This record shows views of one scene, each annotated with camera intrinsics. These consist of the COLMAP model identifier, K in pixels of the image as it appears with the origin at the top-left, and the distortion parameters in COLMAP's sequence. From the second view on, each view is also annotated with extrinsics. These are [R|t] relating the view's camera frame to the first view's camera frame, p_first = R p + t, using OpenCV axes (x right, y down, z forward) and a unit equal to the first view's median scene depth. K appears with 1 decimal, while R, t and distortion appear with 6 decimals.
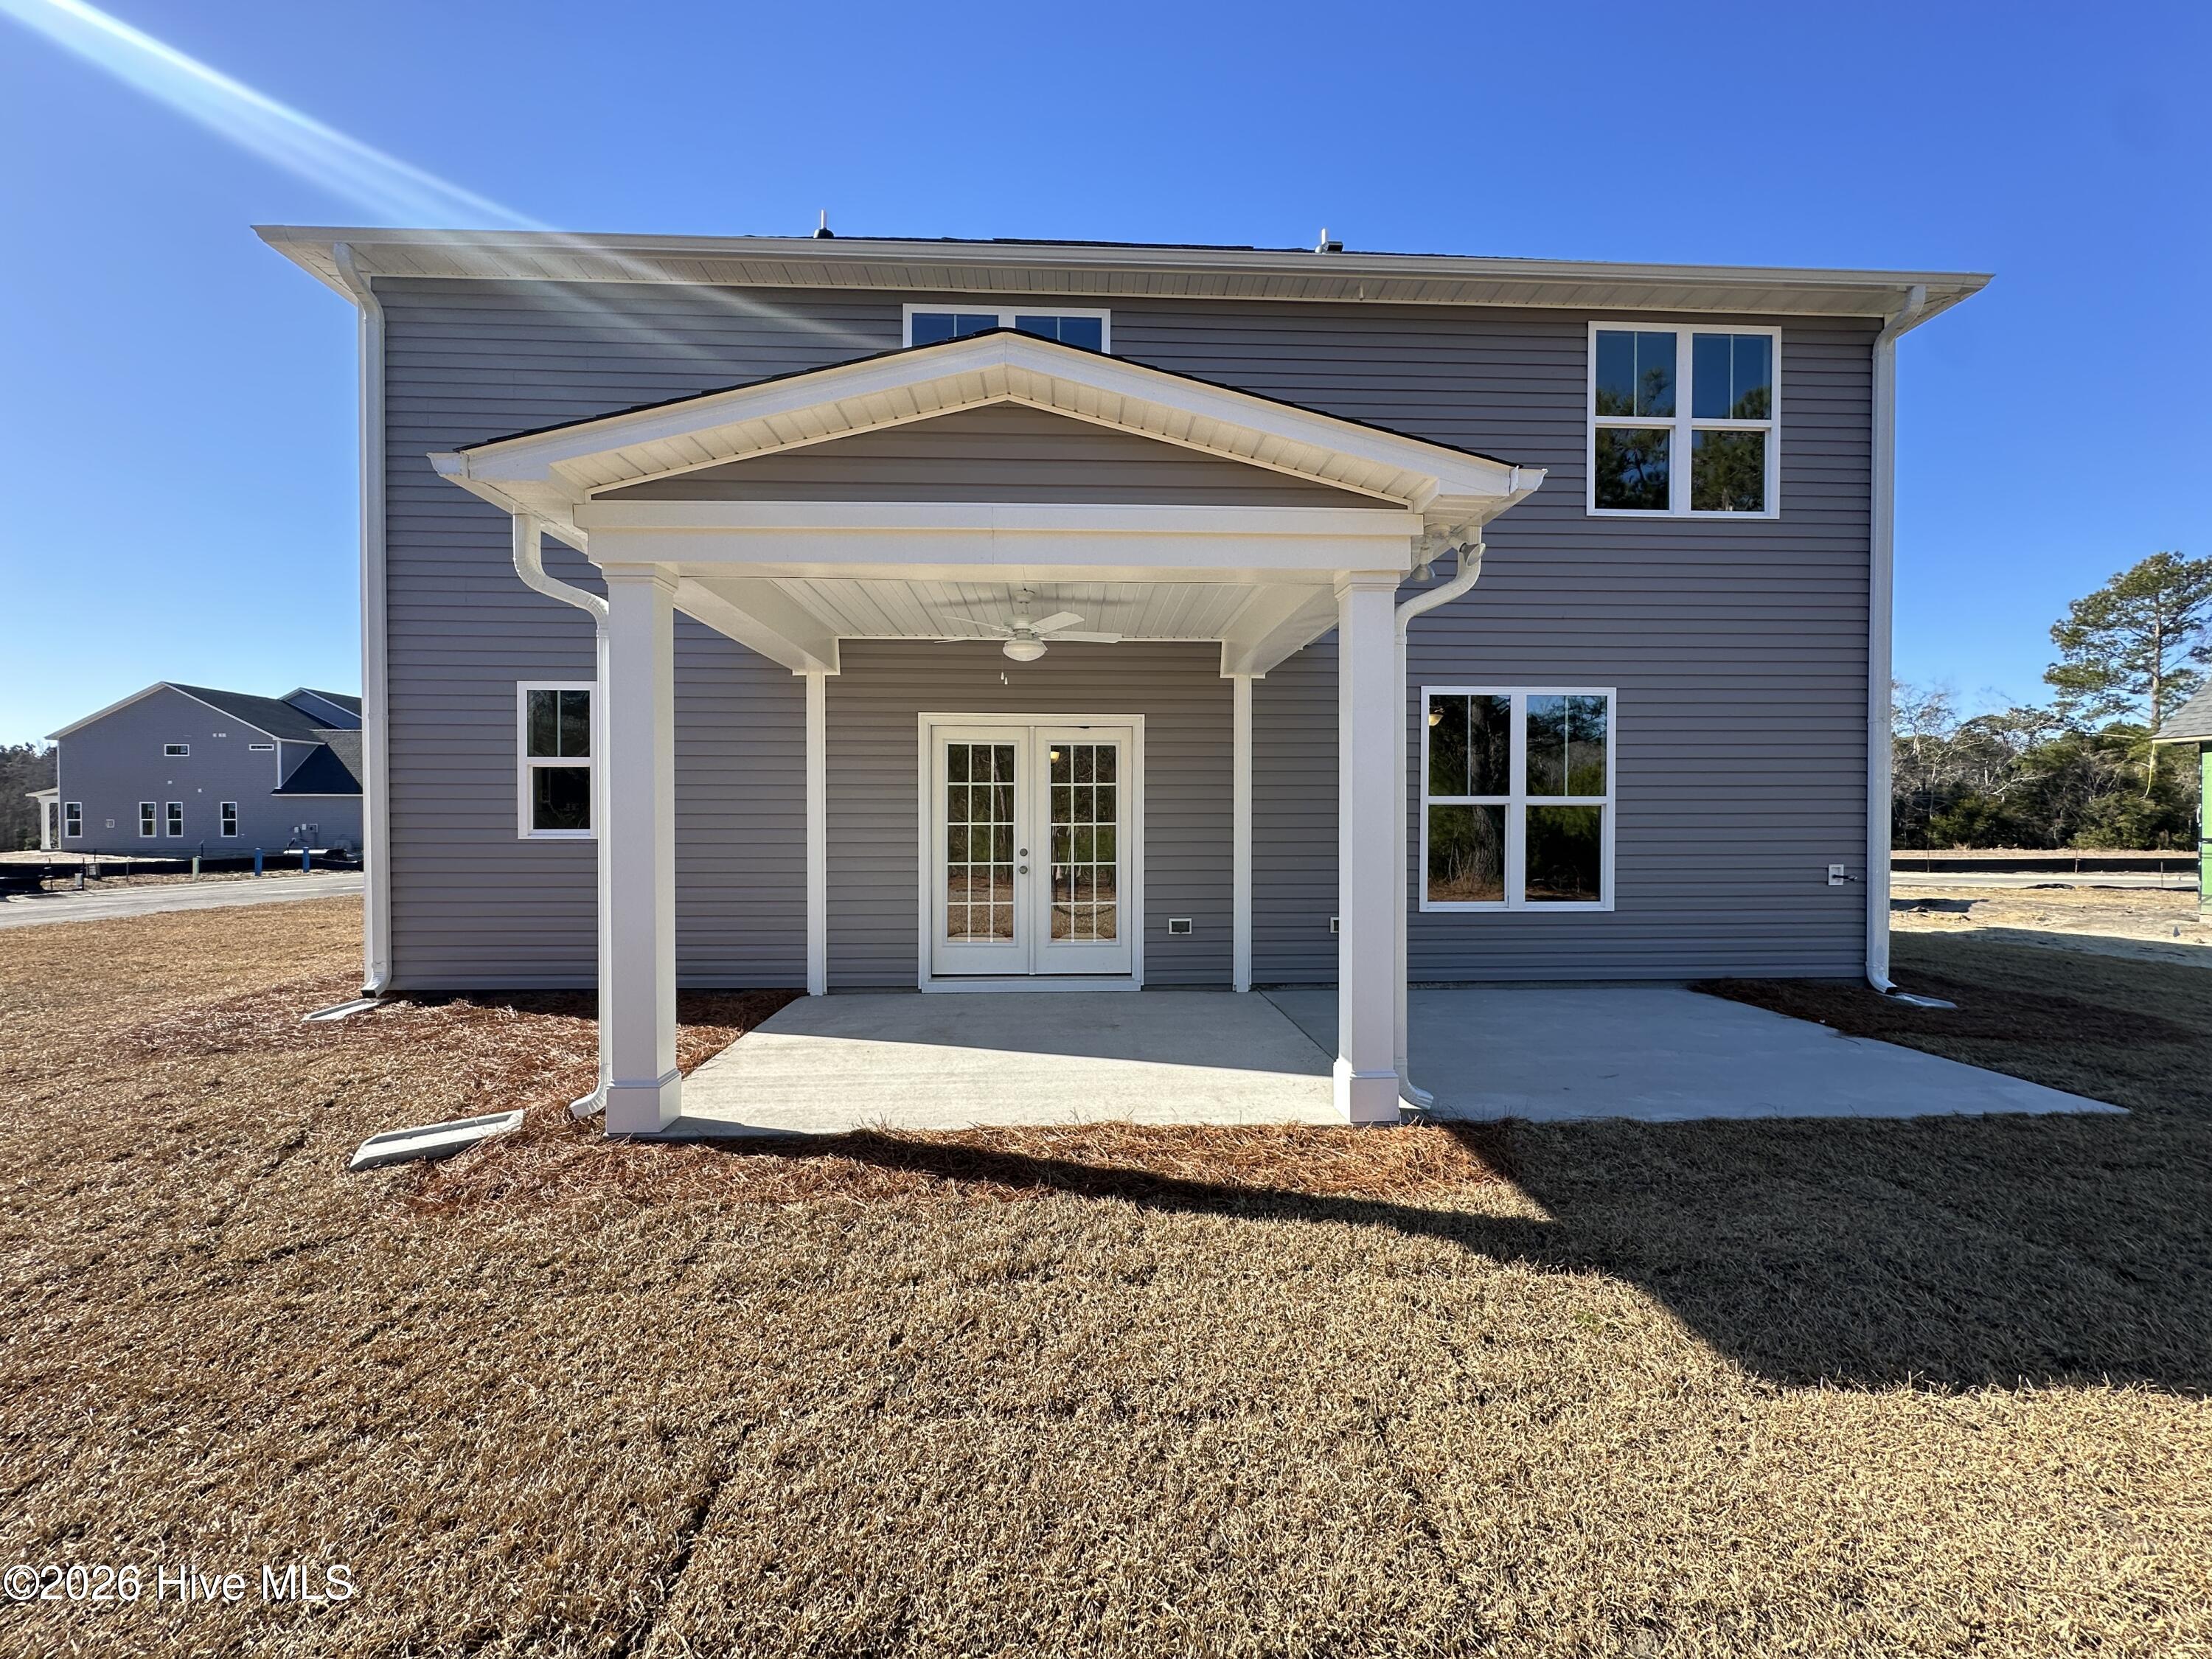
lens RADIAL K [[891.4, 0, 1111.7], [0, 891.4, 831.1], [0, 0, 1]] dist [-0.001478, 0.000037]
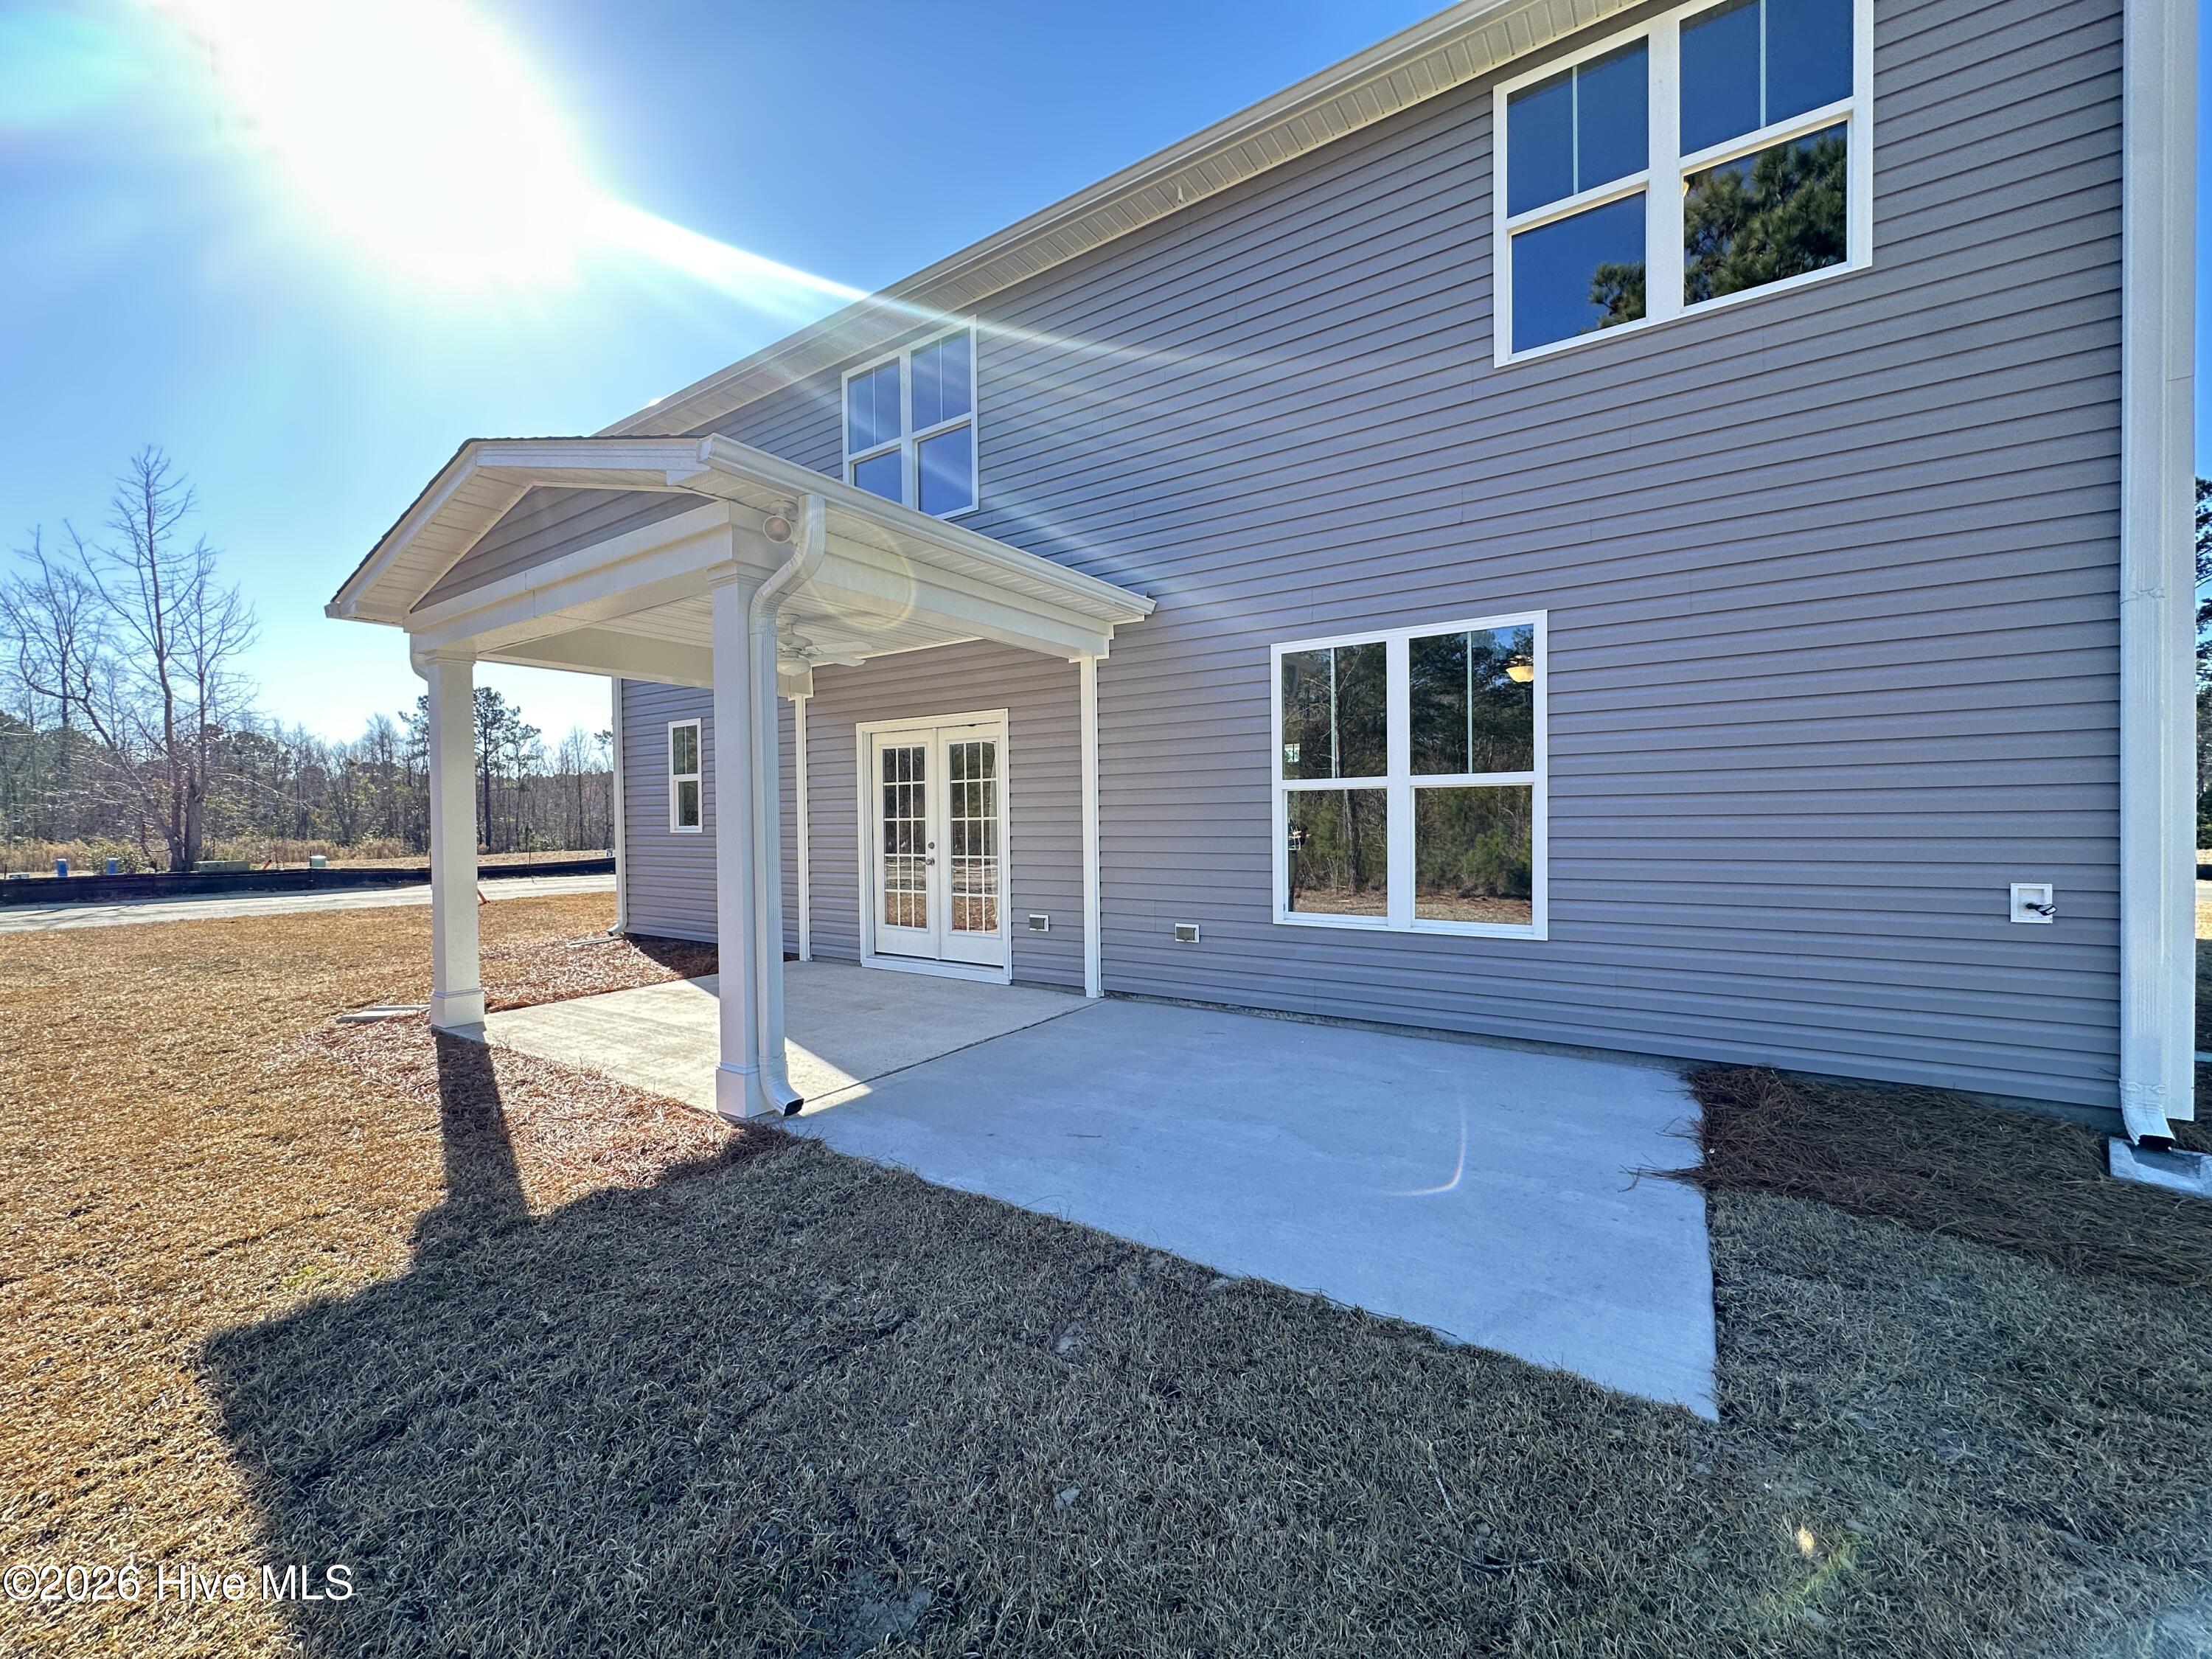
lens RADIAL K [[891.4, 0, 1111.7], [0, 891.4, 831.1], [0, 0, 1]] dist [-0.001478, 0.000037]
pose [[0.800191, -0.000246, -0.599745, 0.721951], [0.002777, 0.999991, 0.003295, 0.003618], [0.599738, -0.004302, 0.800185, 0.268396]]
